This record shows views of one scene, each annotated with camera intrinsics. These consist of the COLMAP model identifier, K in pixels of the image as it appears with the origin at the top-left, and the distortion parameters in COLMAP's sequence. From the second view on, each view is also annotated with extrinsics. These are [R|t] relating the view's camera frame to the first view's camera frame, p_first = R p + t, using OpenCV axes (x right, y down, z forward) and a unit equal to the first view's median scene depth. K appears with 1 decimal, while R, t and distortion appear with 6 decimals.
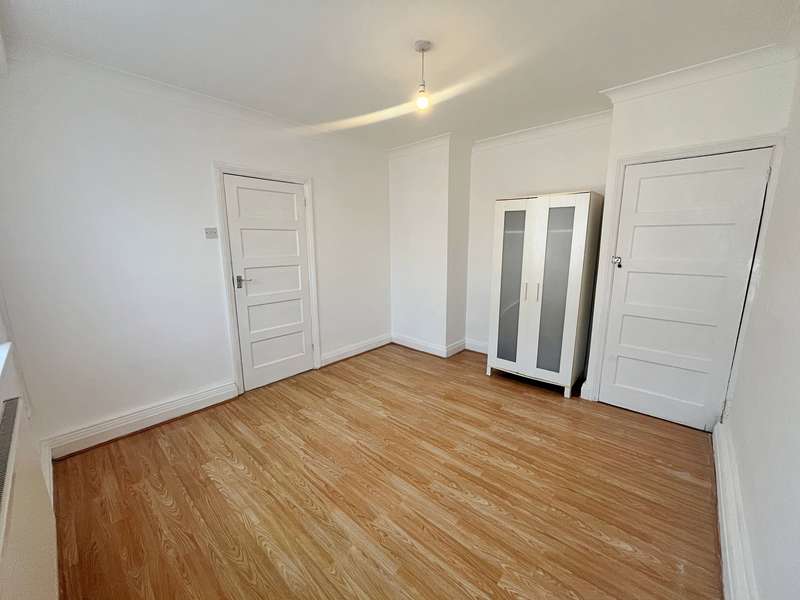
lens RADIAL K [[328.6, 0, 404.1], [0, 328.6, 302.4], [0, 0, 1]] dist [-0.001440, -0.000079]
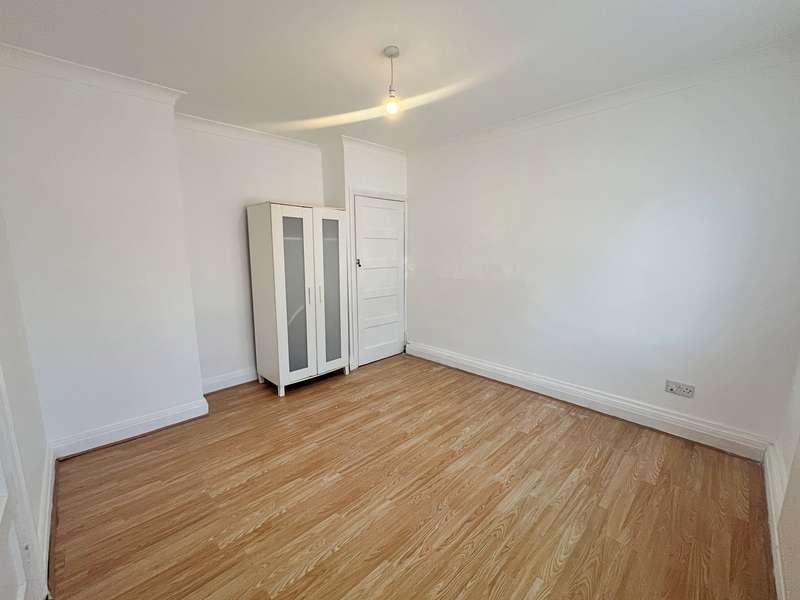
lens RADIAL K [[328.6, 0, 404.4], [0, 328.6, 297.7], [0, 0, 1]] dist [-0.001440, -0.000079]
pose [[0.050387, -0.143799, 0.988323, -0.831881], [0.188785, 0.973112, 0.131961, -0.138556], [-0.980725, 0.179931, 0.076180, 0.806384]]
